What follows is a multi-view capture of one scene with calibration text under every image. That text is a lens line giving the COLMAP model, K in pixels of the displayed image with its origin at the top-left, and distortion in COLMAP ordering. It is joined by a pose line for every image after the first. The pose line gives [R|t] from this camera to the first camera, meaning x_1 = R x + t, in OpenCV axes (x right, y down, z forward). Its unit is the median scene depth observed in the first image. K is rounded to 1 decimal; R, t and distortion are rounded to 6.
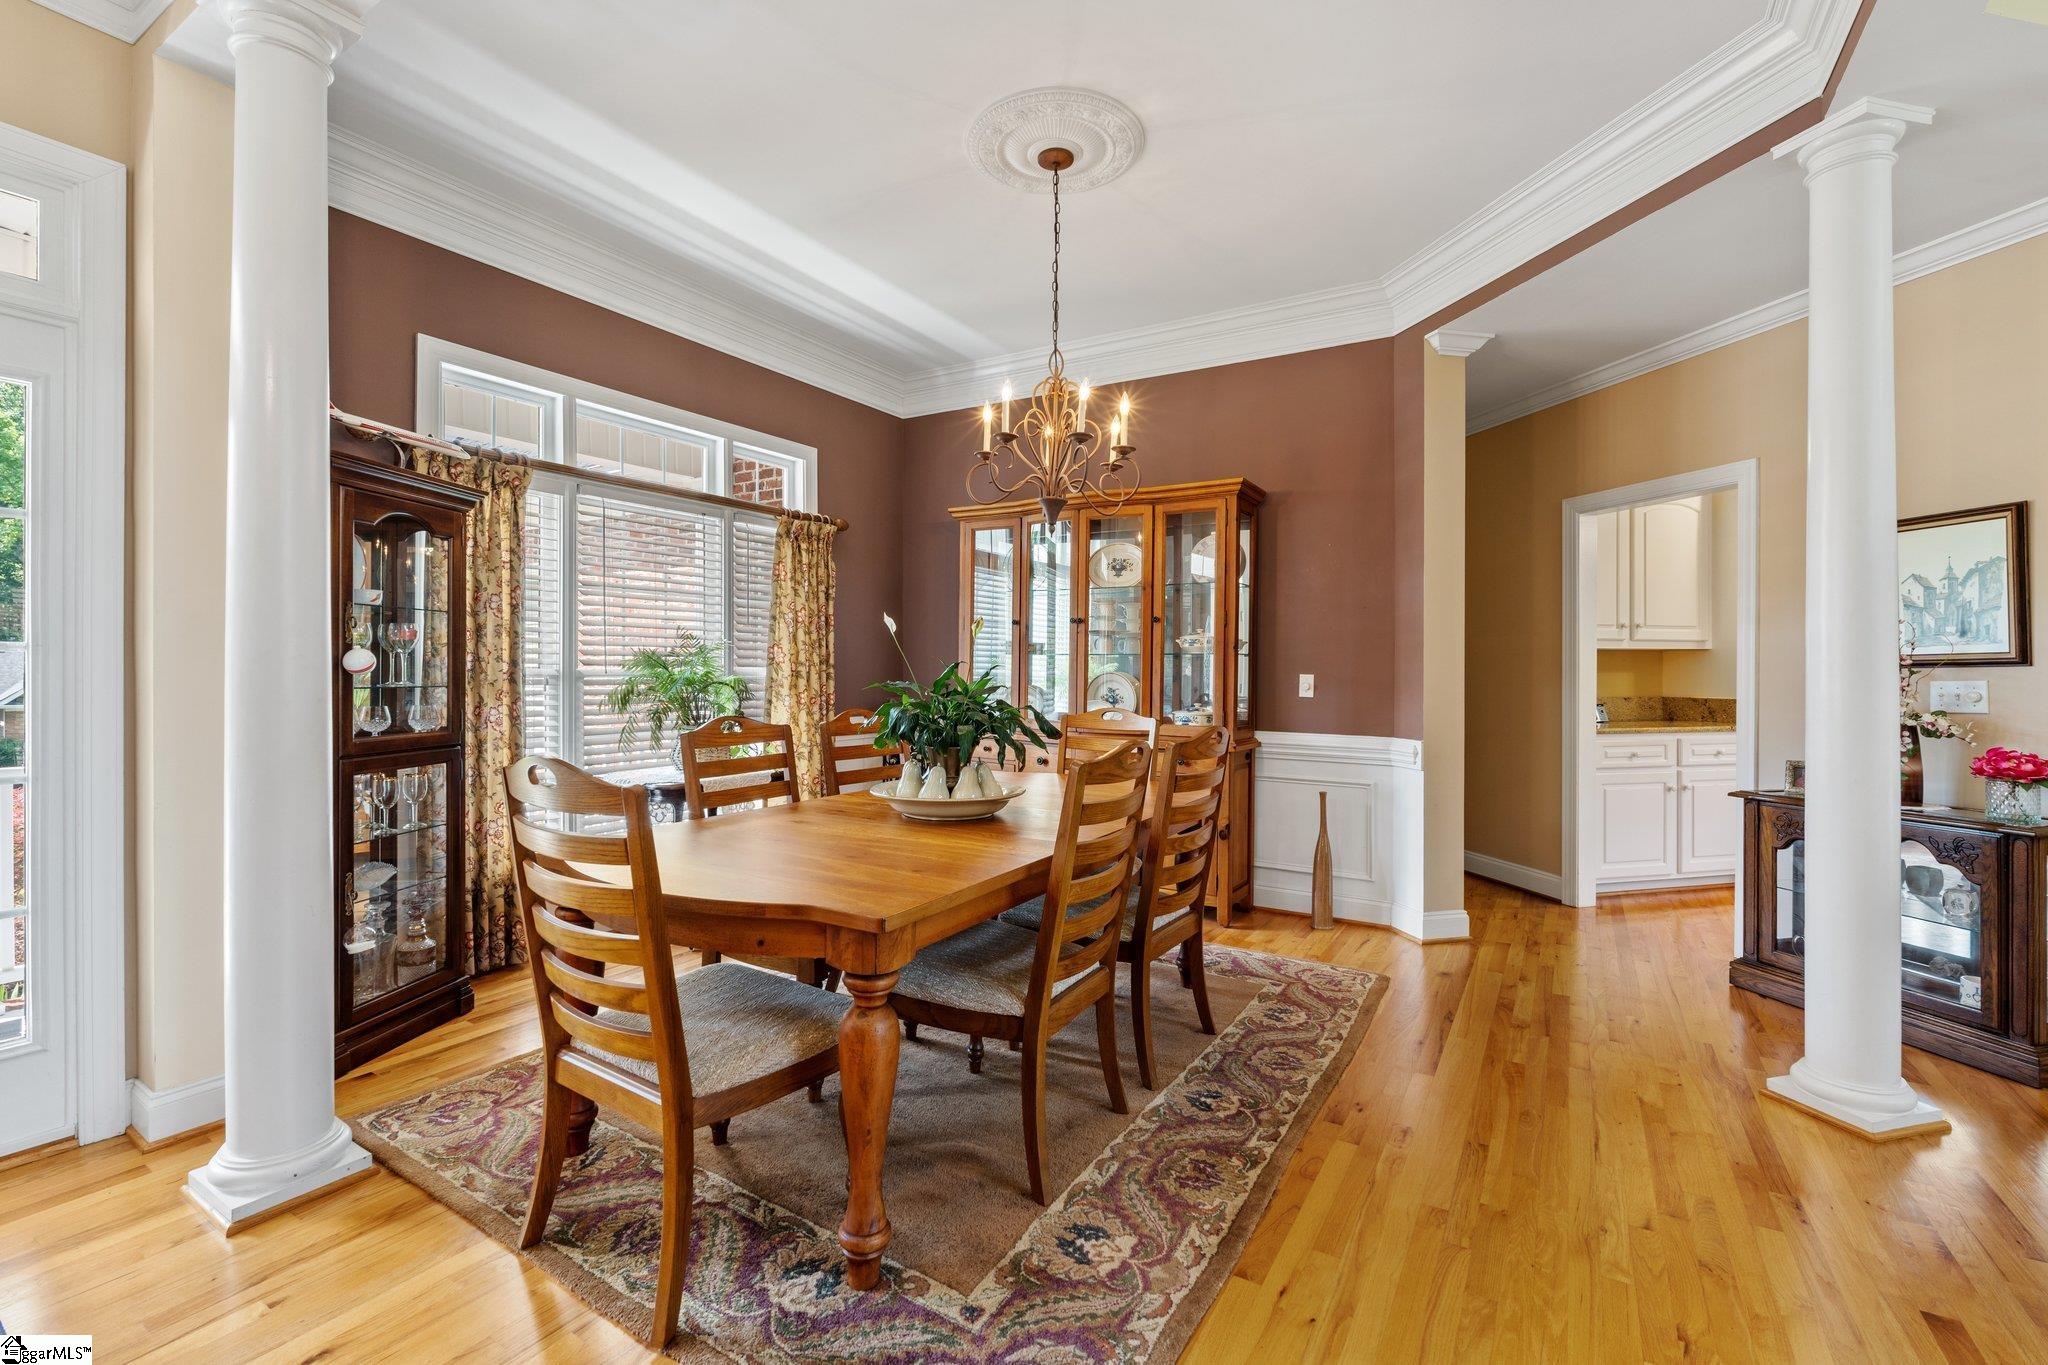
lens RADIAL K [[885.8, 0, 1019.2], [0, 885.8, 667.2], [0, 0, 1]] dist [-0.007449, 0.000295]
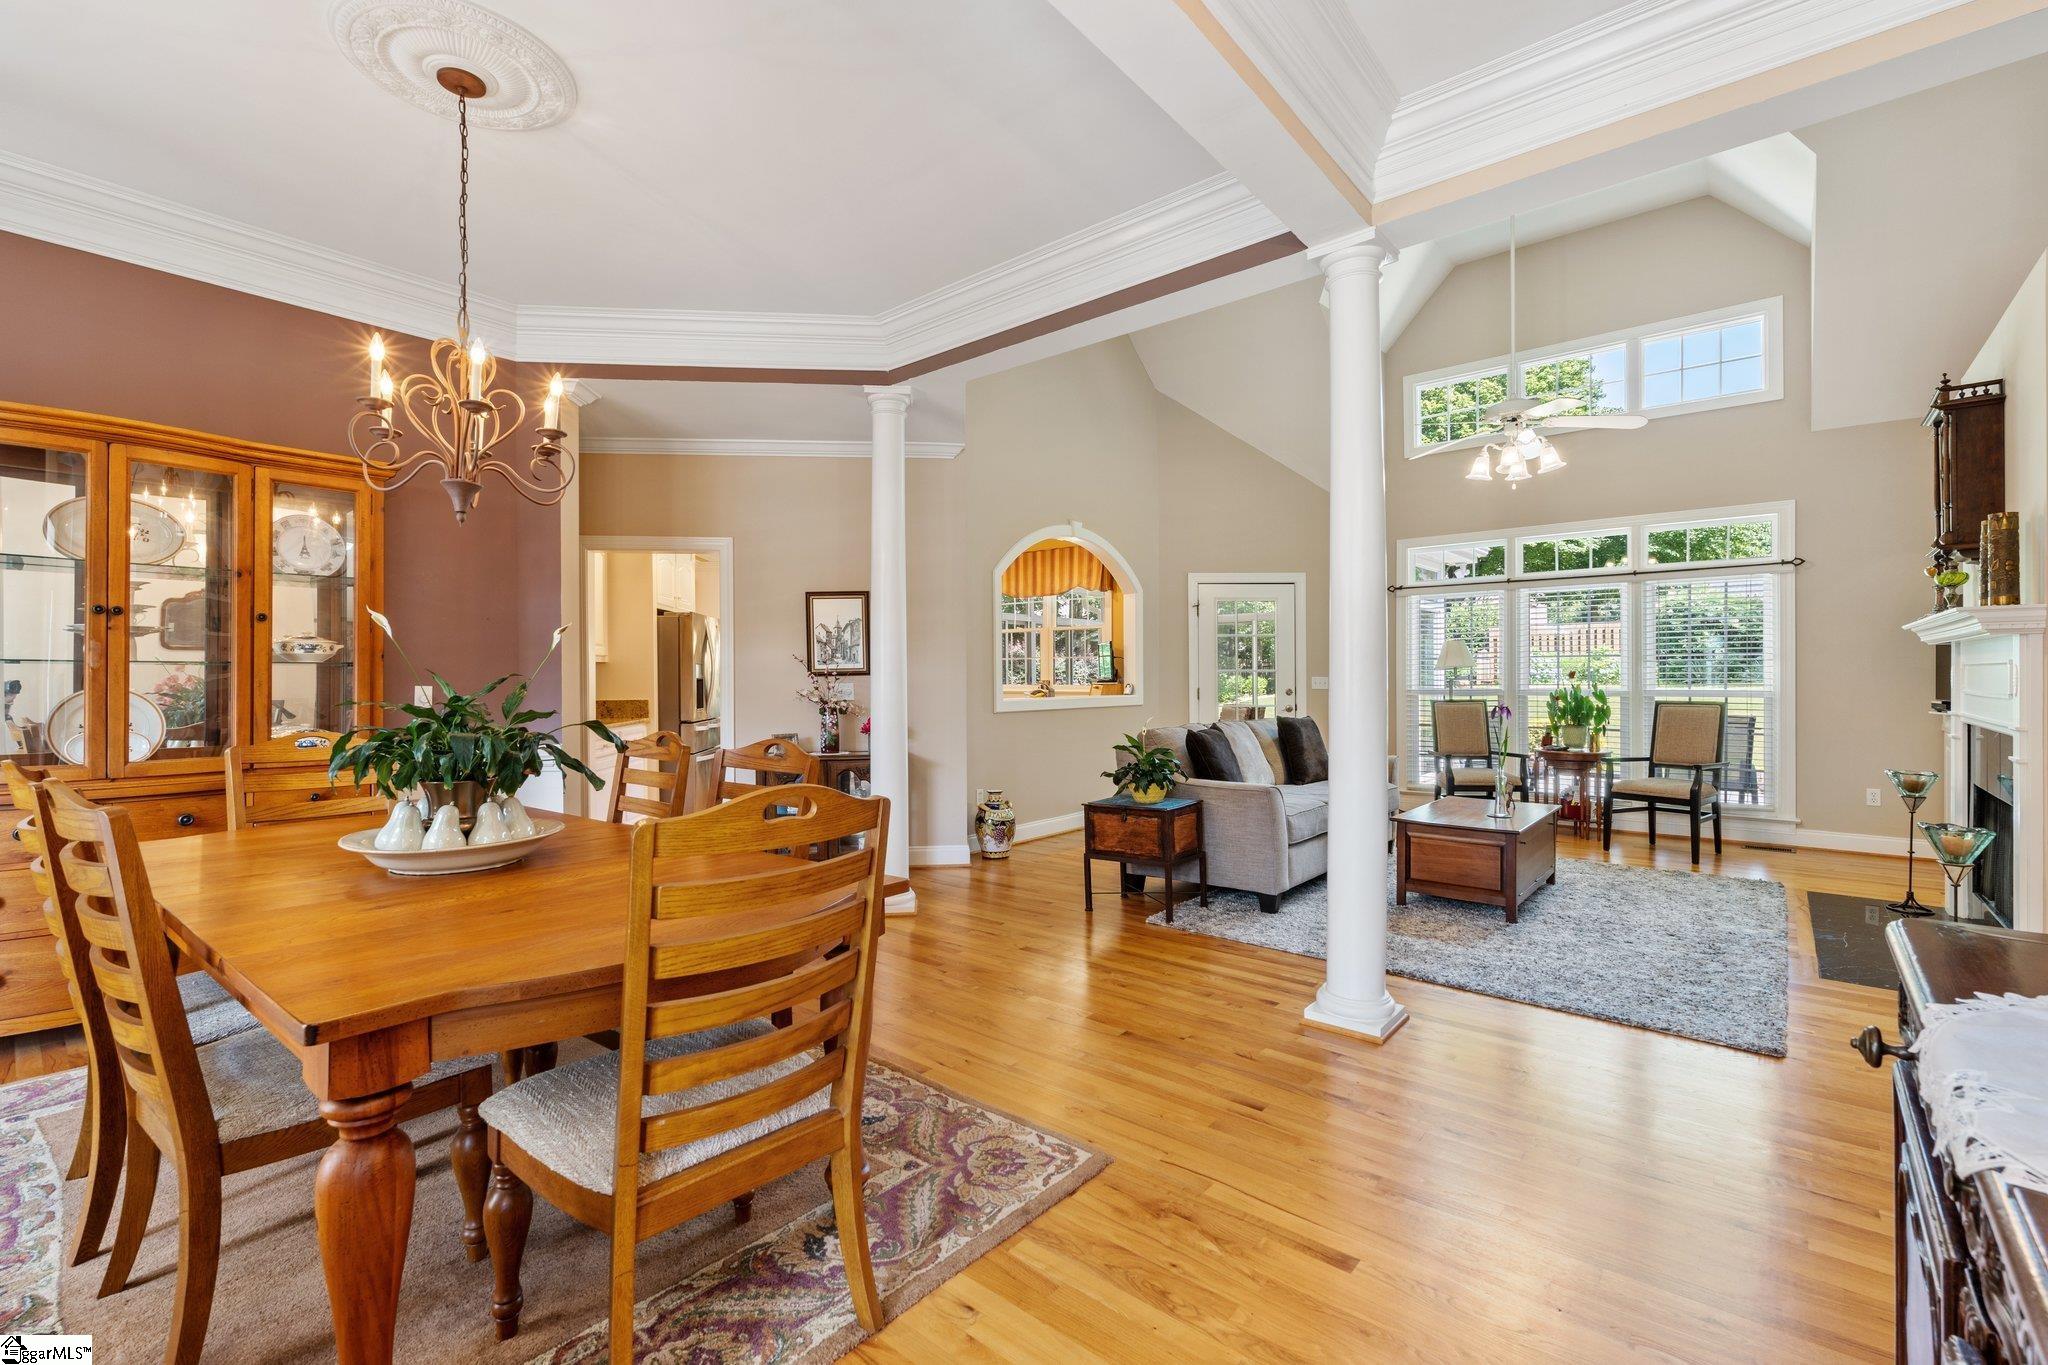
lens RADIAL K [[885.8, 0, 1029.8], [0, 885.8, 674.7], [0, 0, 1]] dist [-0.007449, 0.000295]
pose [[0.145449, -0.001885, 0.989364, -0.808636], [0.003071, 0.999994, 0.001454, -0.004955], [-0.989361, 0.002826, 0.145454, 0.378640]]
